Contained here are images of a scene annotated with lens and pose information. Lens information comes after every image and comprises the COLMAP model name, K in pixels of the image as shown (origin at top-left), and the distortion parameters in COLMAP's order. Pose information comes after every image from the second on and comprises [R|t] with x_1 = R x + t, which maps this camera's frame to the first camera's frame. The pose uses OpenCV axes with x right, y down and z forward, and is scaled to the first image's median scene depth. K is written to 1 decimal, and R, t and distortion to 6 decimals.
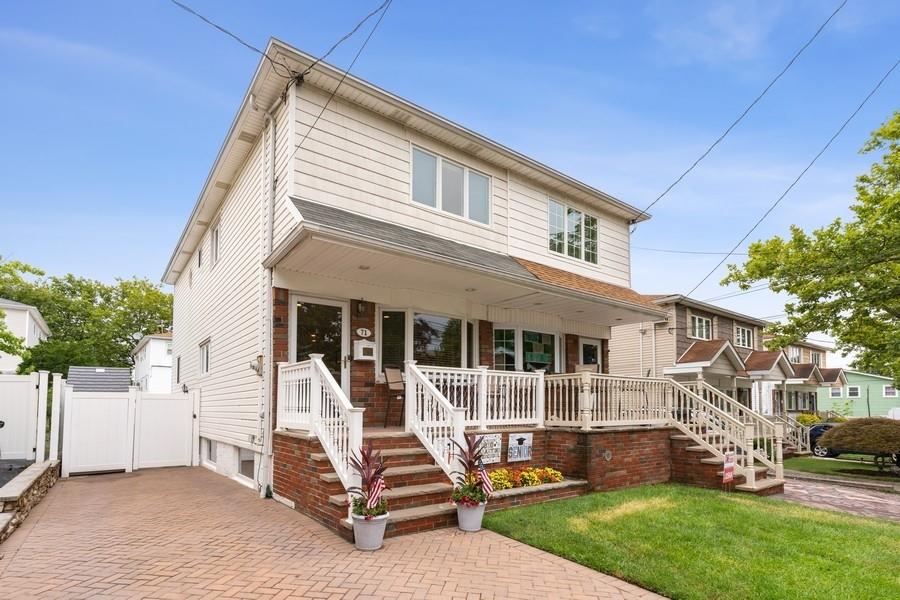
lens RADIAL K [[461.4, 0, 453.1], [0, 461.4, 384.6], [0, 0, 1]] dist [0.000371, 0.000222]
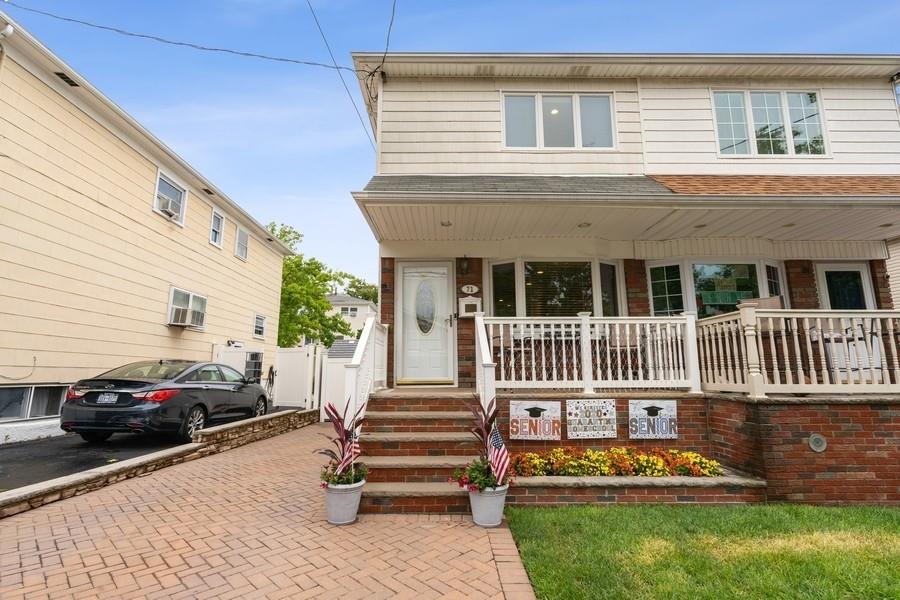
lens RADIAL K [[429.2, 0, 449.5], [0, 429.2, 296.5], [0, 0, 1]] dist [0.000622, 0.000392]
pose [[0.801225, -0.106568, -0.588797, 0.306400], [0.032604, 0.990326, -0.134874, 0.024134], [0.597474, 0.088867, 0.796948, 0.247763]]
